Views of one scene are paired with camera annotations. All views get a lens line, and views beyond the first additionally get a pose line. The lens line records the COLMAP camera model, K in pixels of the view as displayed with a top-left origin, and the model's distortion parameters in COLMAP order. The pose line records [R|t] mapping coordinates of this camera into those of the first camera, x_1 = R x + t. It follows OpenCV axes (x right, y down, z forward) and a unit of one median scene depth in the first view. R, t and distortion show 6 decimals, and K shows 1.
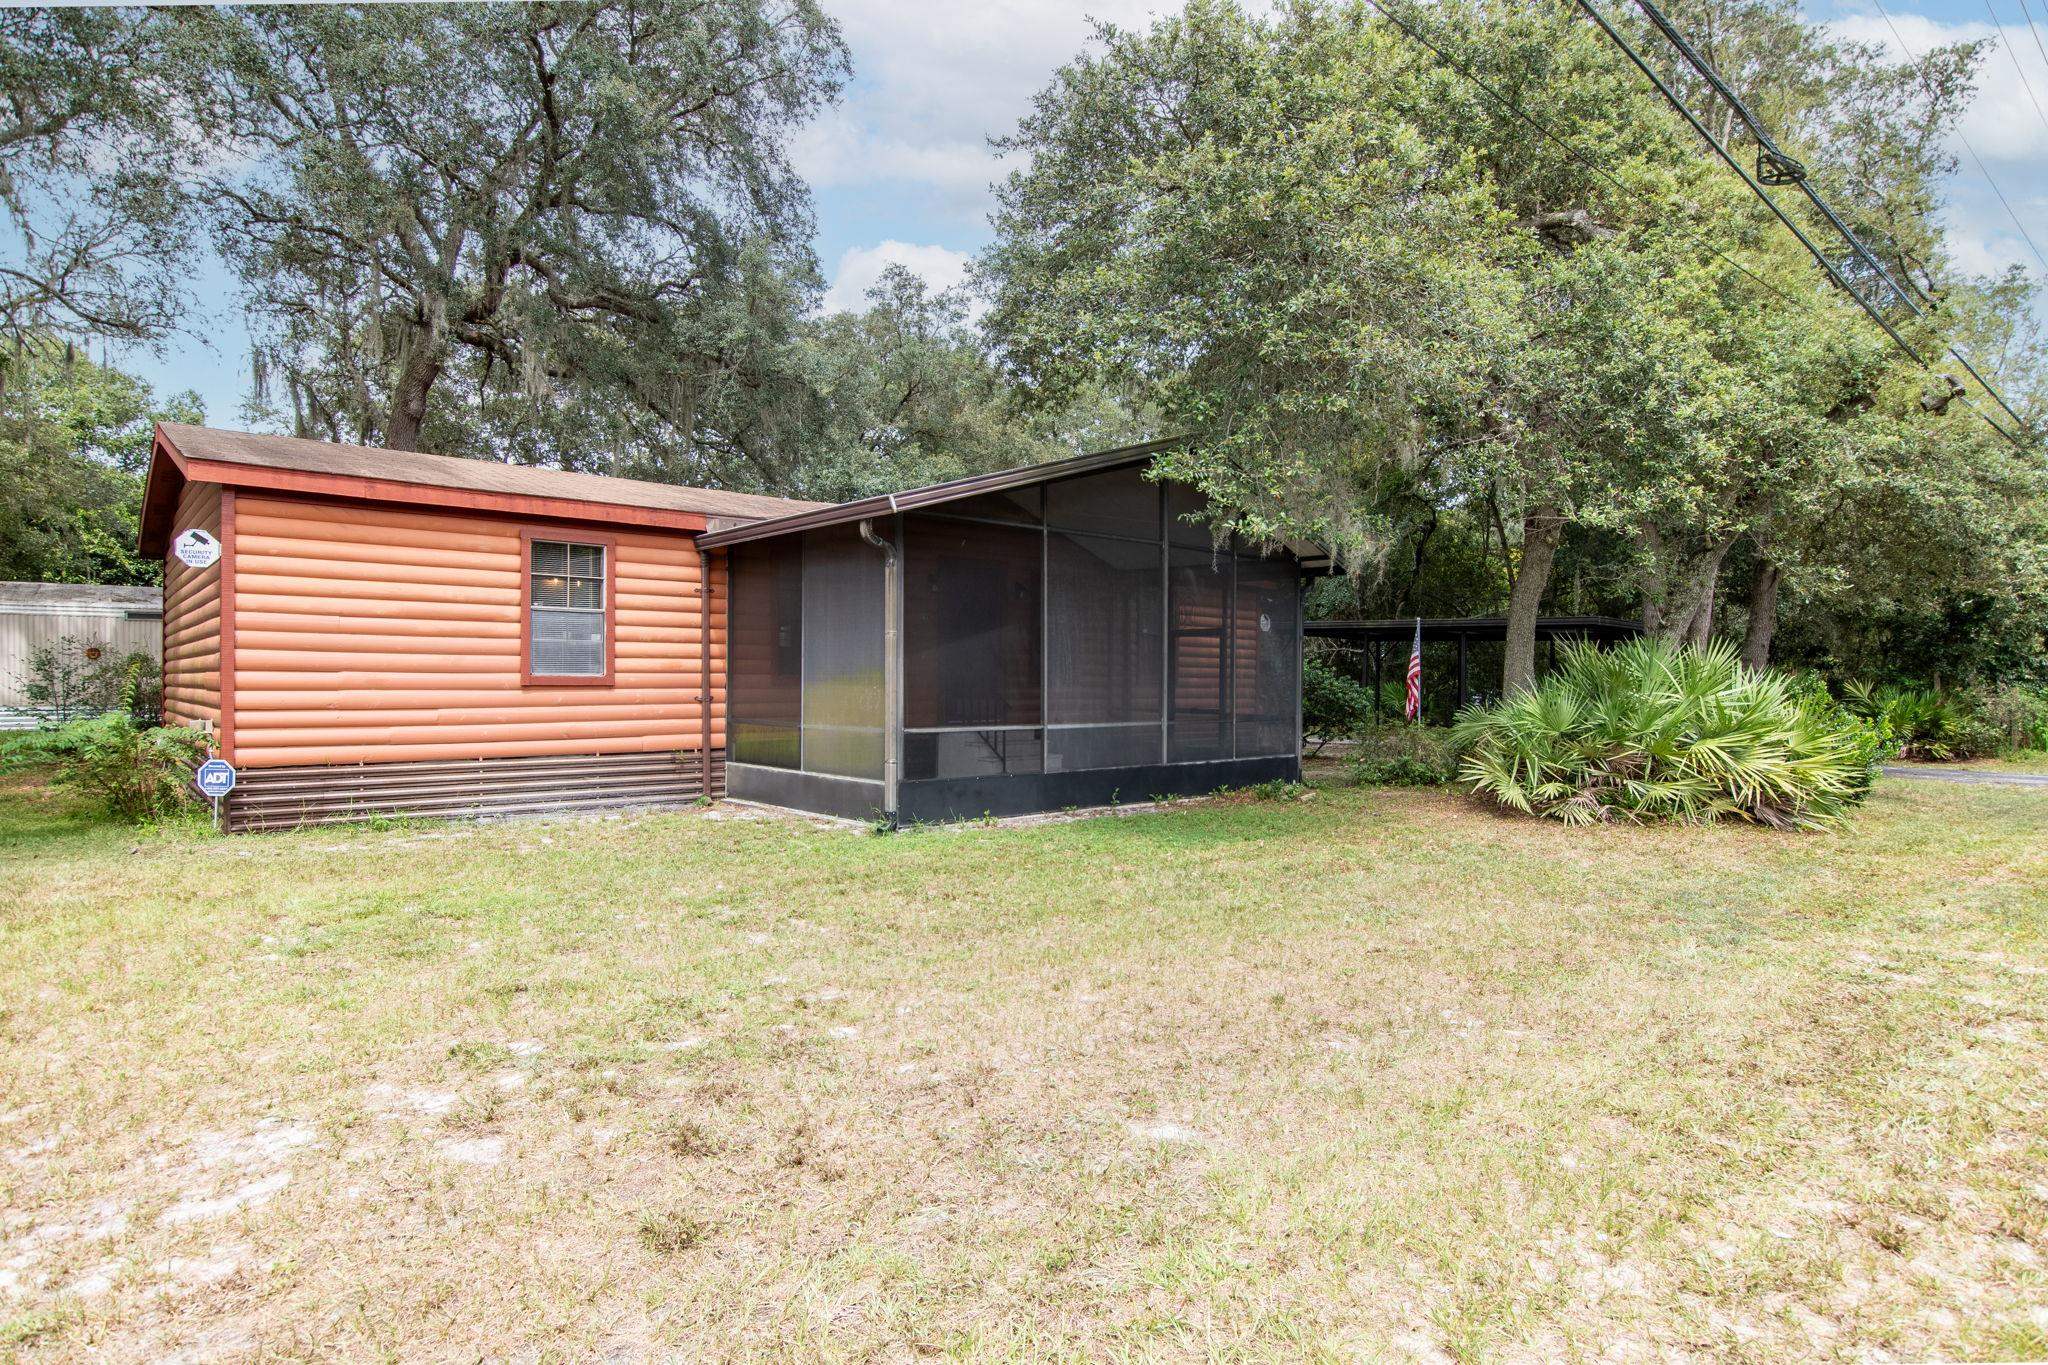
lens RADIAL K [[1043.3, 0, 1018.4], [0, 1043.3, 695.6], [0, 0, 1]] dist [0.000041, 0.000478]
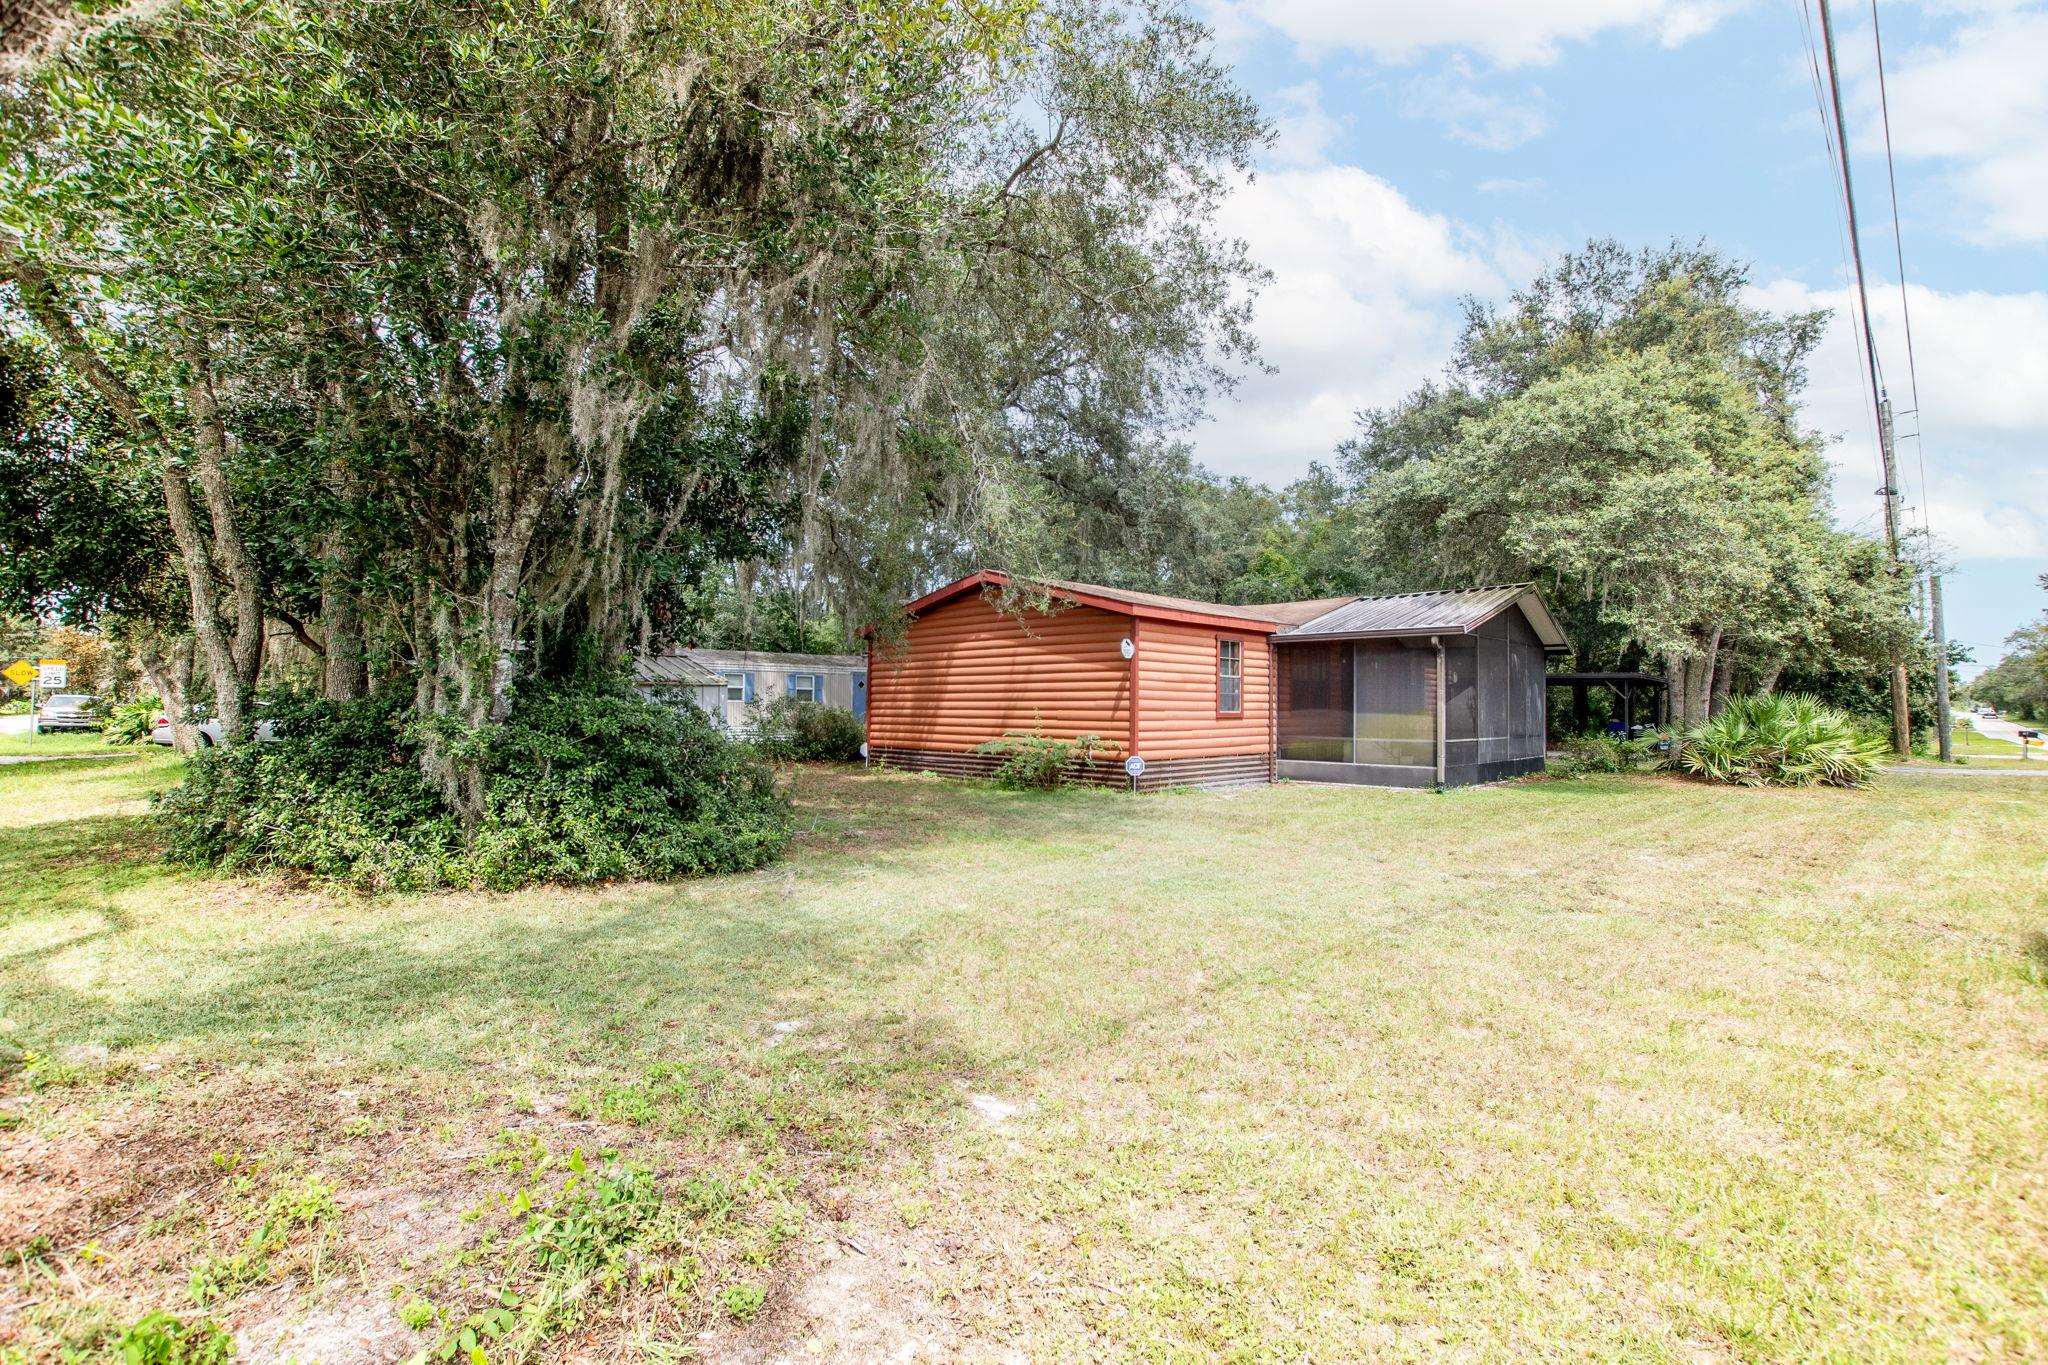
lens RADIAL K [[896.8, 0, 1030.4], [0, 896.8, 699.5], [0, 0, 1]] dist [-0.001273, -0.000075]
pose [[0.996416, 0.001327, 0.084576, -0.947590], [0.001017, 0.999617, -0.027671, 0.001760], [-0.084581, 0.027658, 0.996033, -0.572677]]
